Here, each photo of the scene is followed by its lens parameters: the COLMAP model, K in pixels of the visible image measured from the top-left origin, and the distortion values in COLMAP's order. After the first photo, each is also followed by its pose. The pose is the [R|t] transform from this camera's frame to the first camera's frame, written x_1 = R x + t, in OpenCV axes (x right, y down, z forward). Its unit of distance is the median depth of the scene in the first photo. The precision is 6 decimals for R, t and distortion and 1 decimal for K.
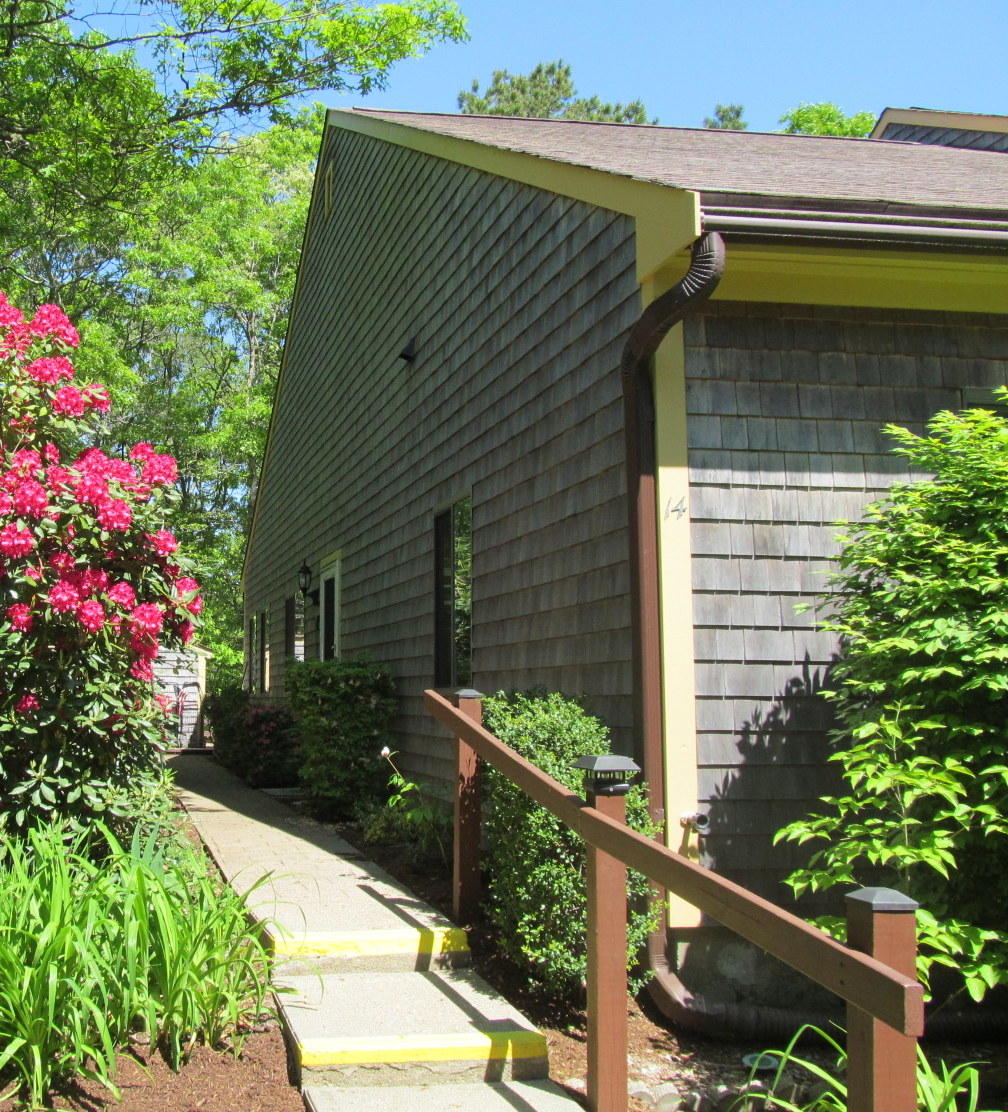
lens RADIAL K [[1565.0, 0, 504.0], [0, 1565.0, 556.0], [0, 0, 1]] dist [-0.015074, -0.036207]
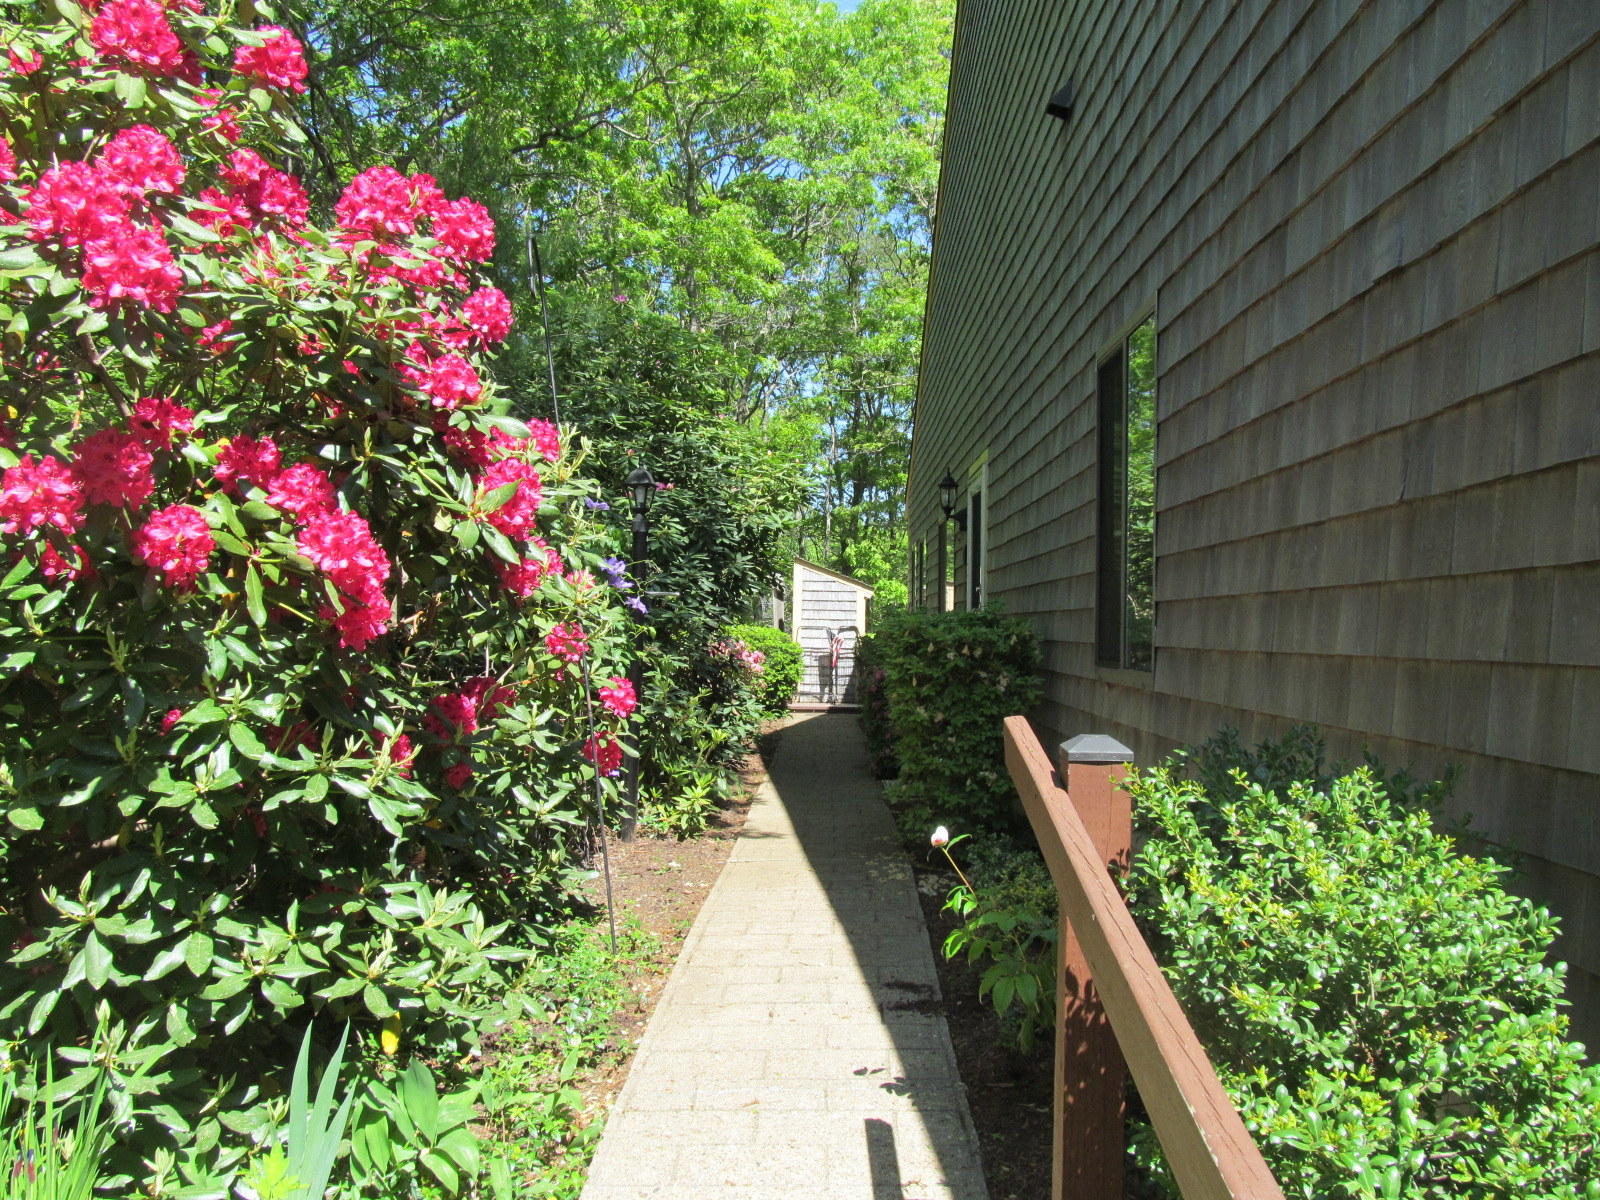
lens RADIAL K [[1582.8, 0, 834.4], [0, 1582.8, 692.6], [0, 0, 1]] dist [-0.042323, 0.003021]
pose [[0.969841, 0.015199, -0.243266, 0.006111], [0.016313, 0.991769, 0.126999, 0.024391], [0.243194, -0.127137, 0.961610, 0.553773]]
